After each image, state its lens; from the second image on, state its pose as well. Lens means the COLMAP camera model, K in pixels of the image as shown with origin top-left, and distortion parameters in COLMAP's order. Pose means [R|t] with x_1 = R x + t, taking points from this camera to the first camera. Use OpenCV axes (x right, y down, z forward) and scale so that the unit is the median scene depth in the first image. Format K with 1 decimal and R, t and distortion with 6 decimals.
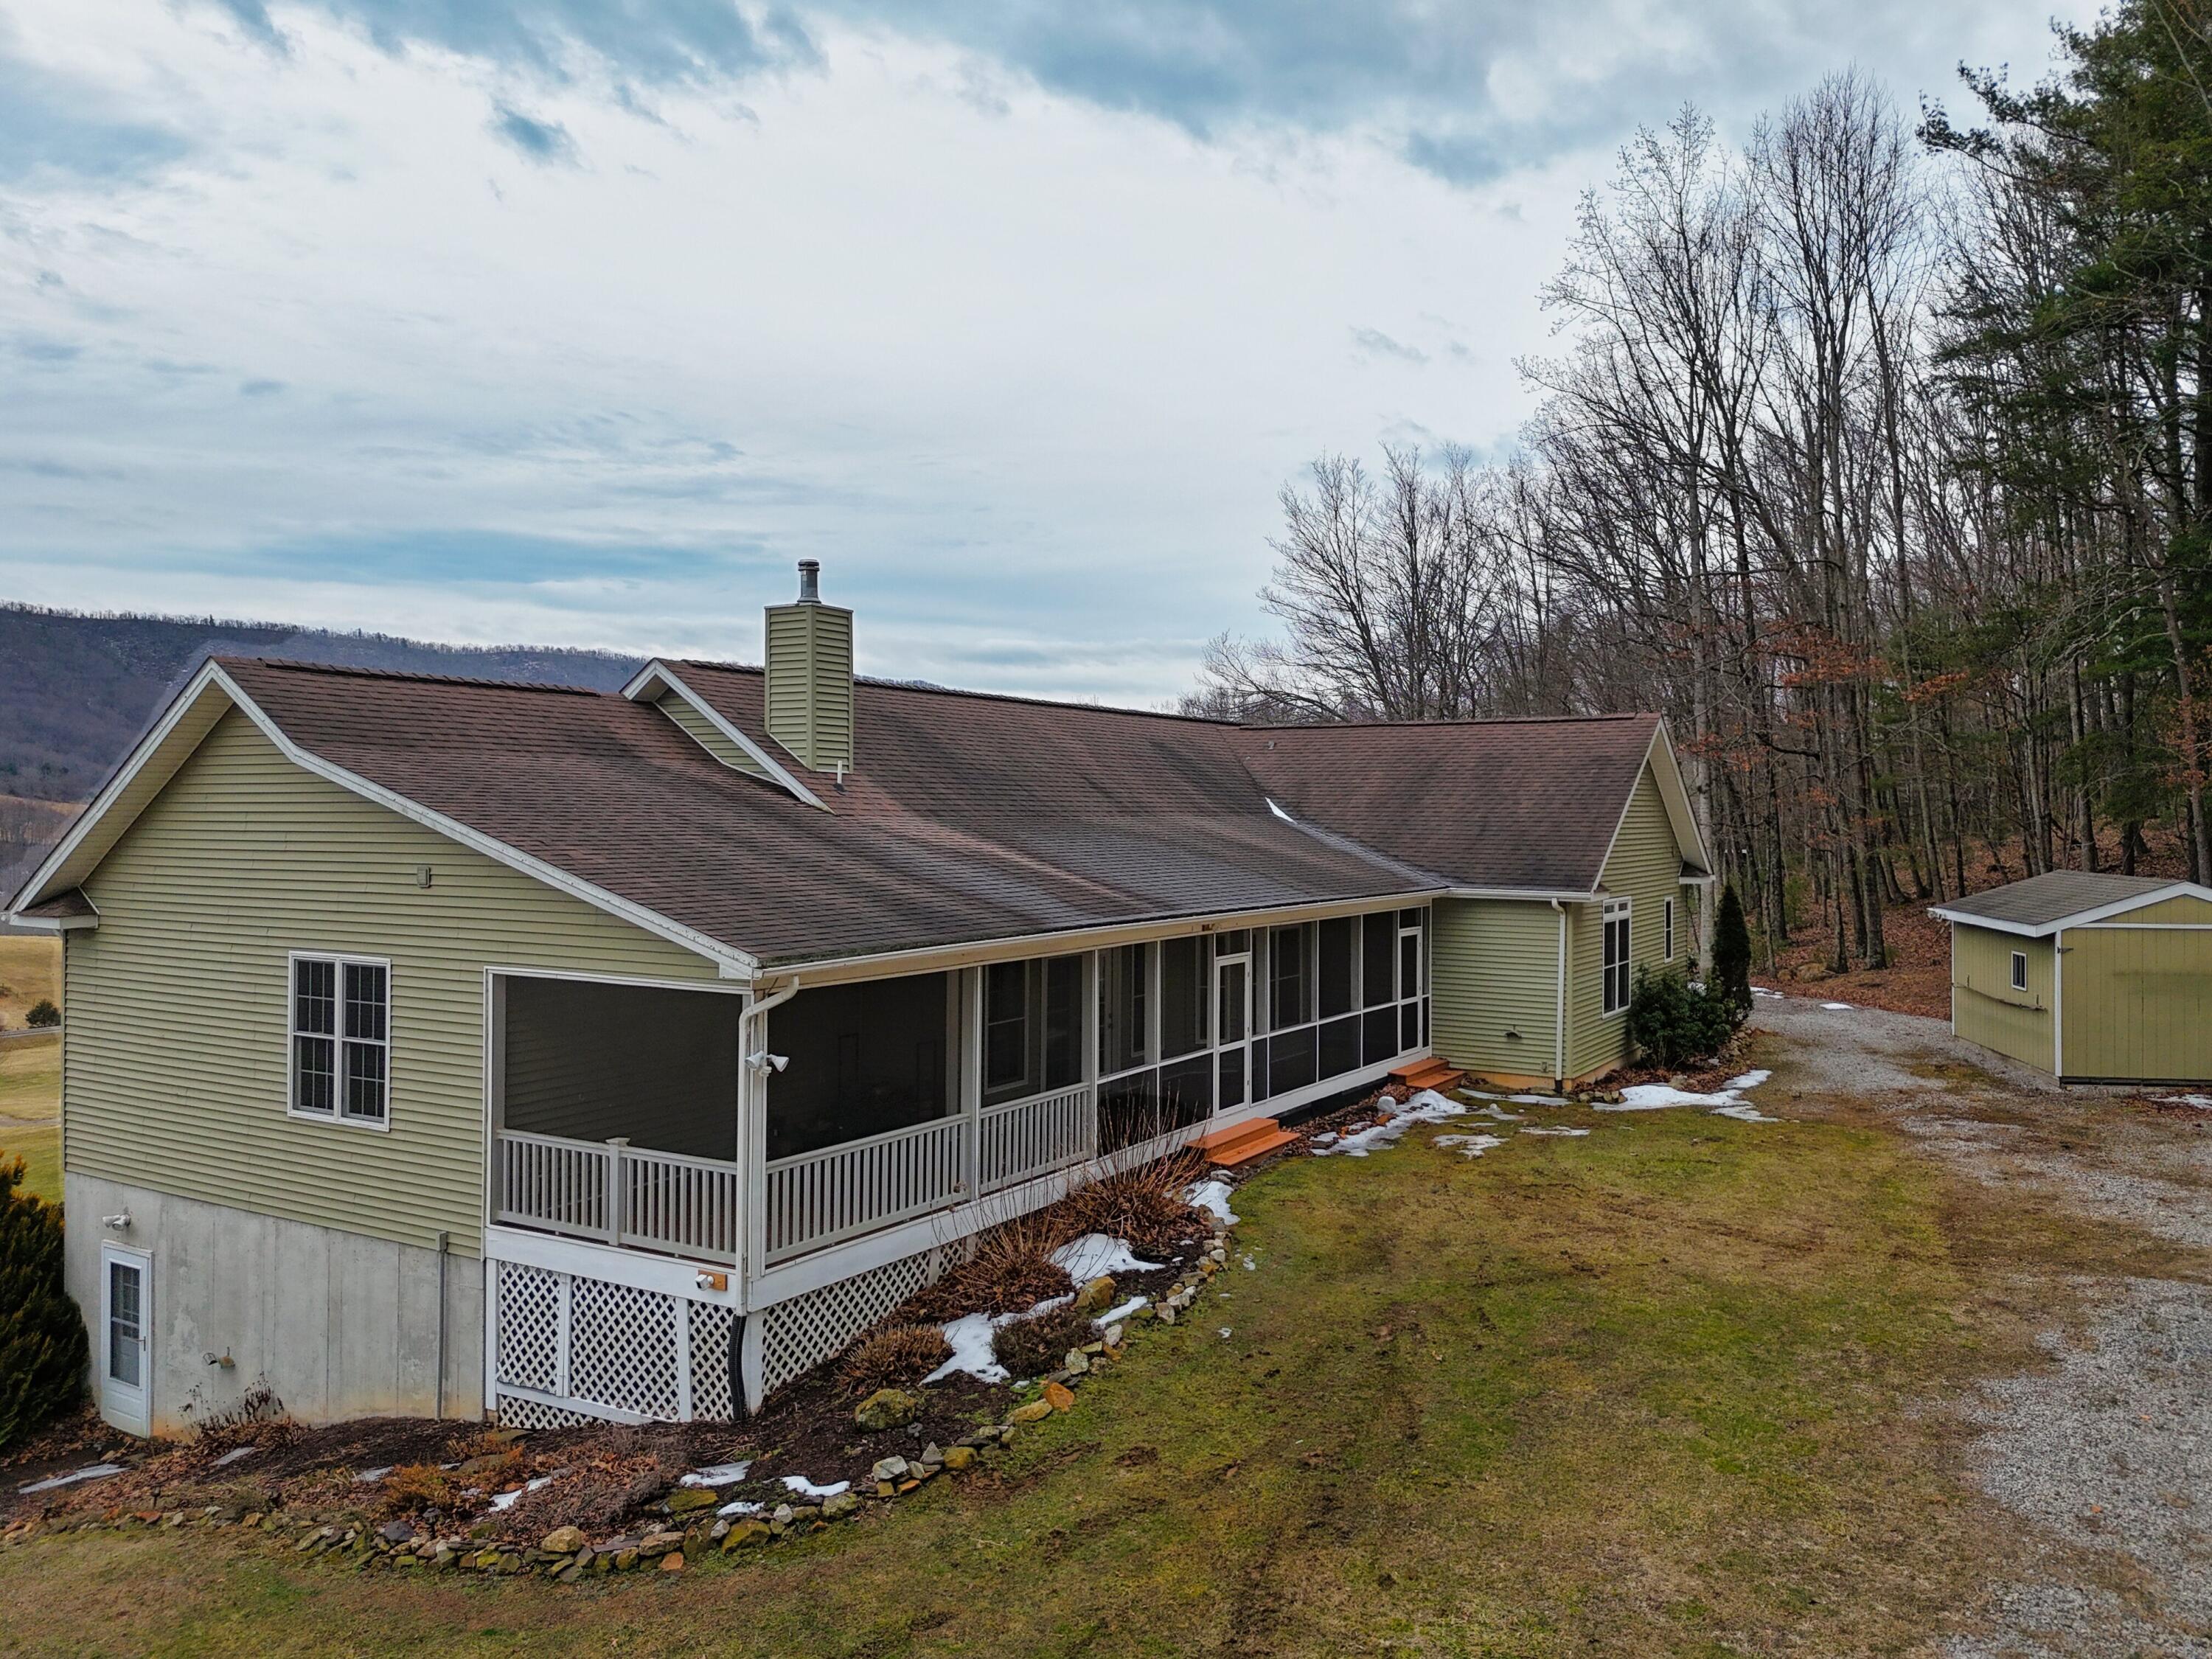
lens RADIAL K [[1629.5, 0, 1110.8], [0, 1629.5, 823.9], [0, 0, 1]] dist [0.085393, -0.081070]
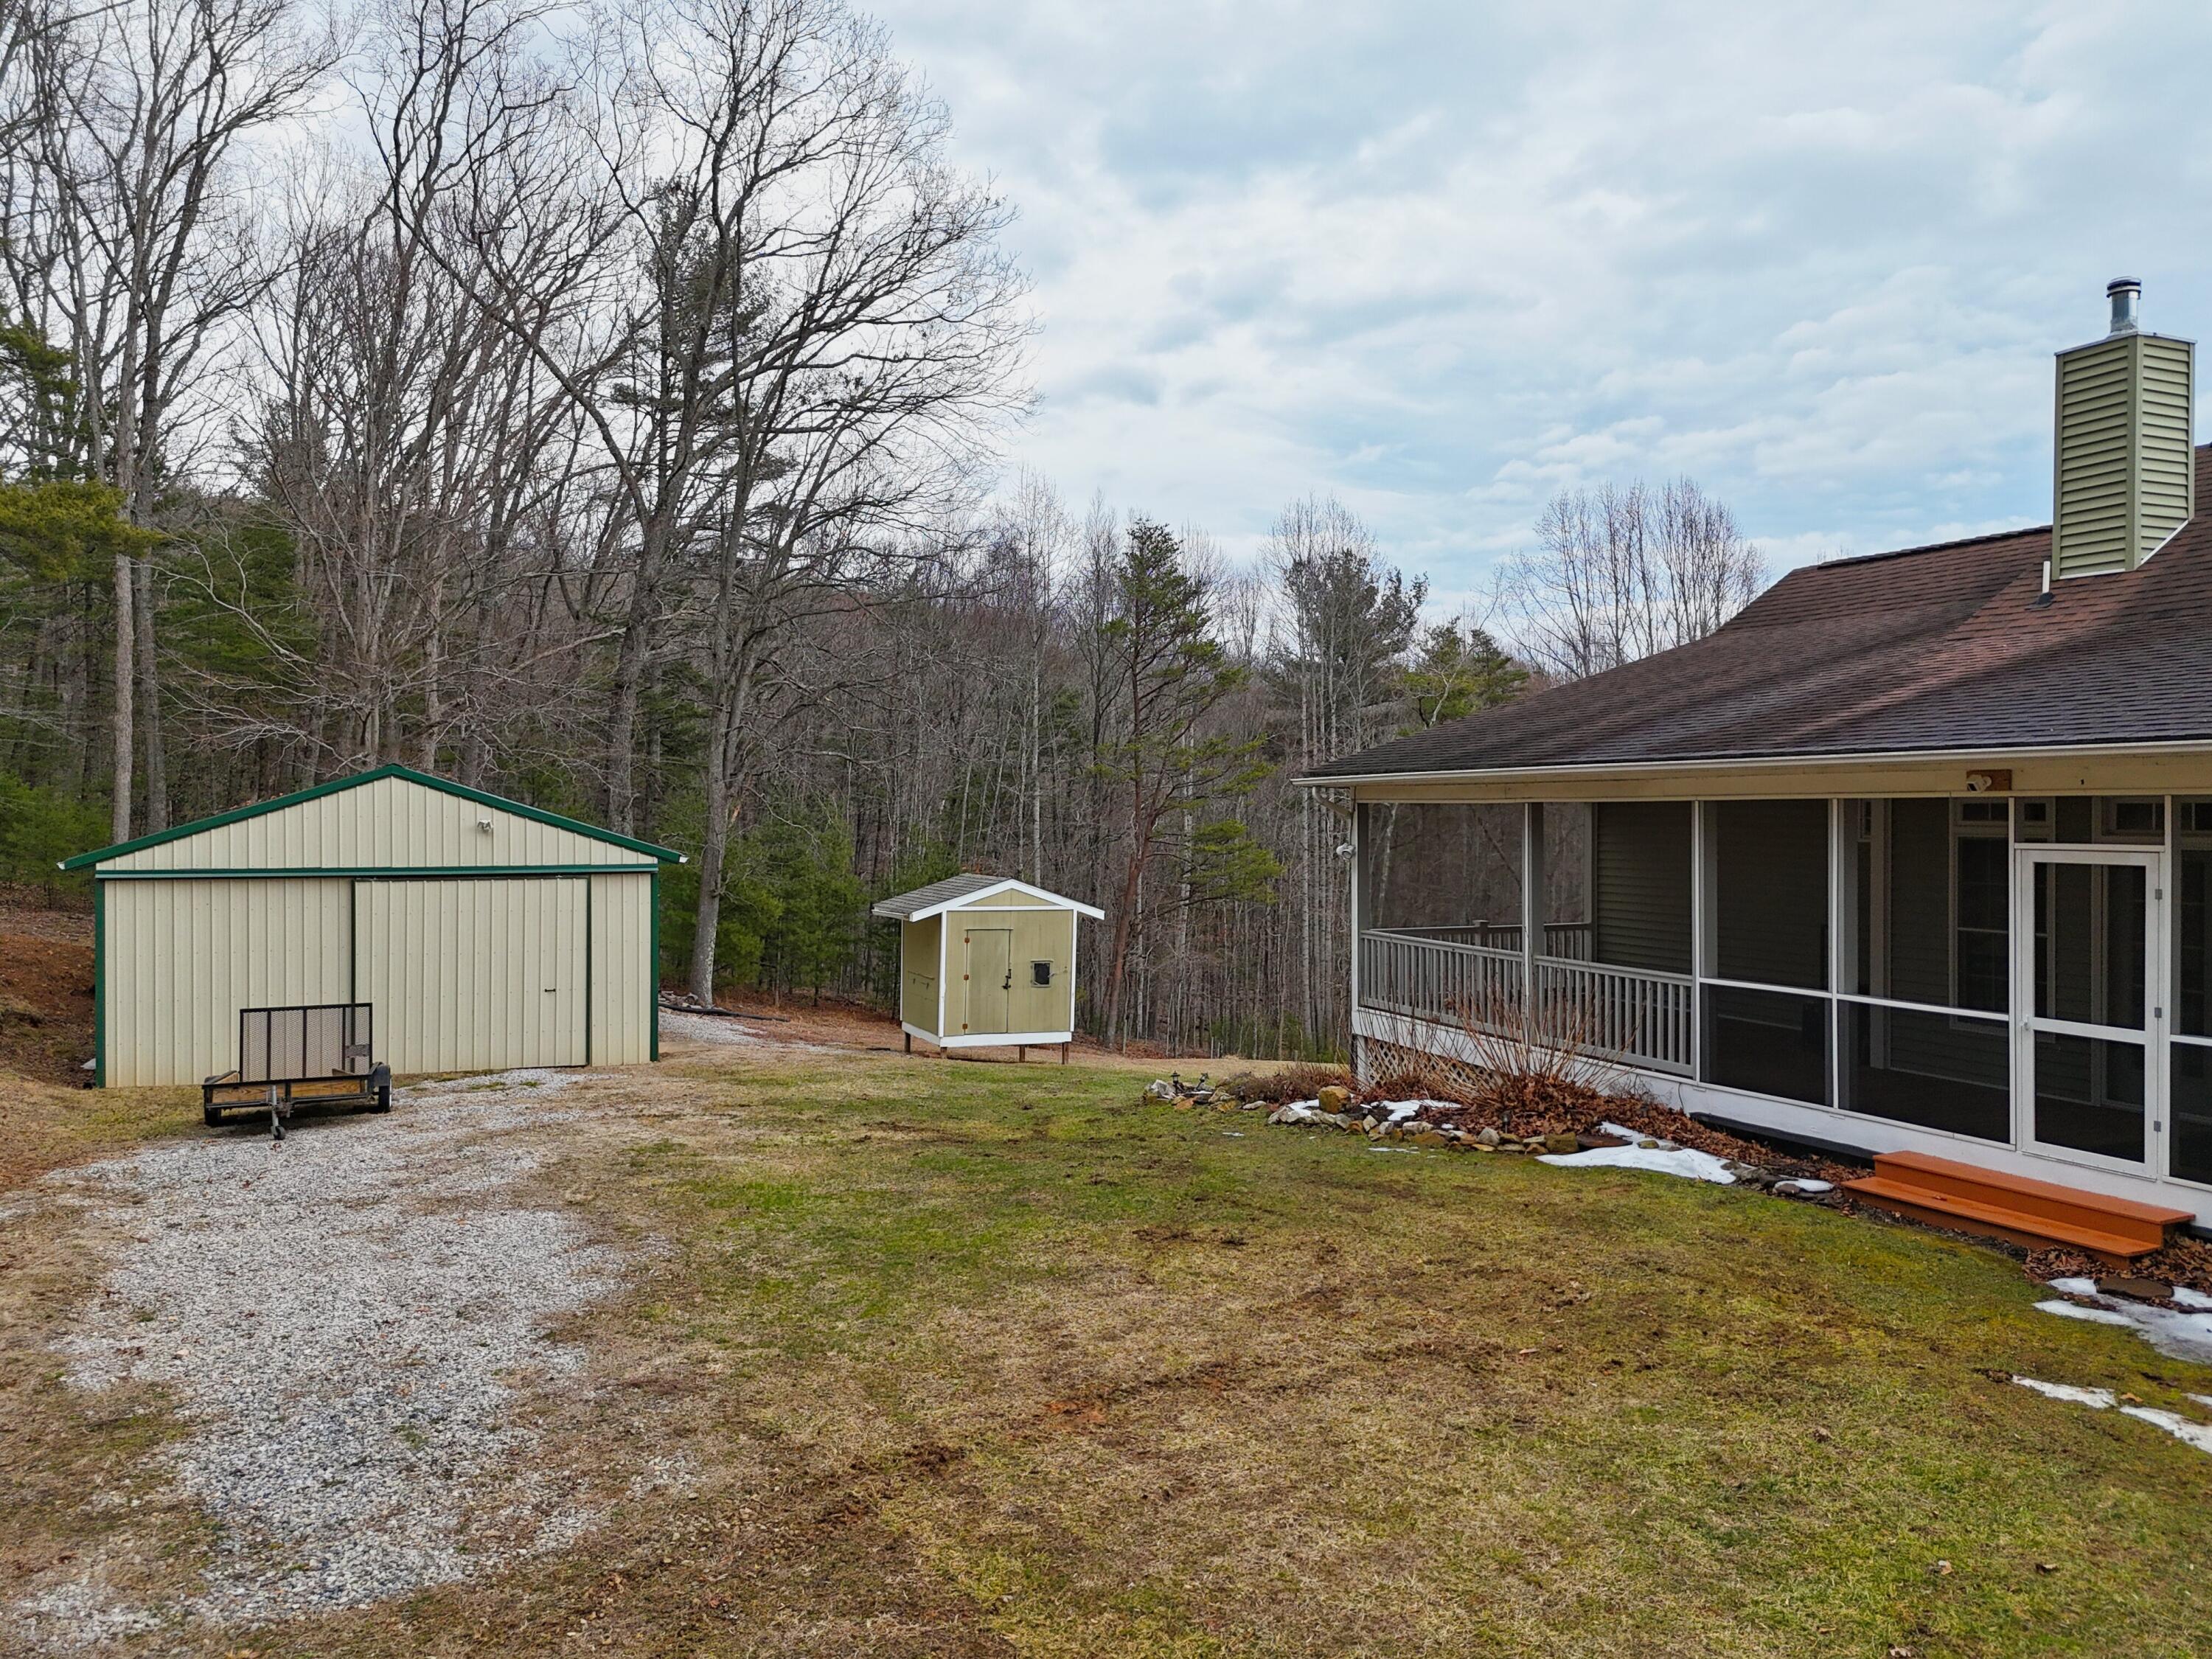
lens RADIAL K [[1629.5, 0, 1110.8], [0, 1629.5, 823.9], [0, 0, 1]] dist [0.085393, -0.081070]
pose [[-0.578748, -0.000707, -0.815506, 0.663244], [-0.001881, 0.999998, 0.000468, 0.075185], [0.815504, 0.001805, -0.578749, 1.063780]]
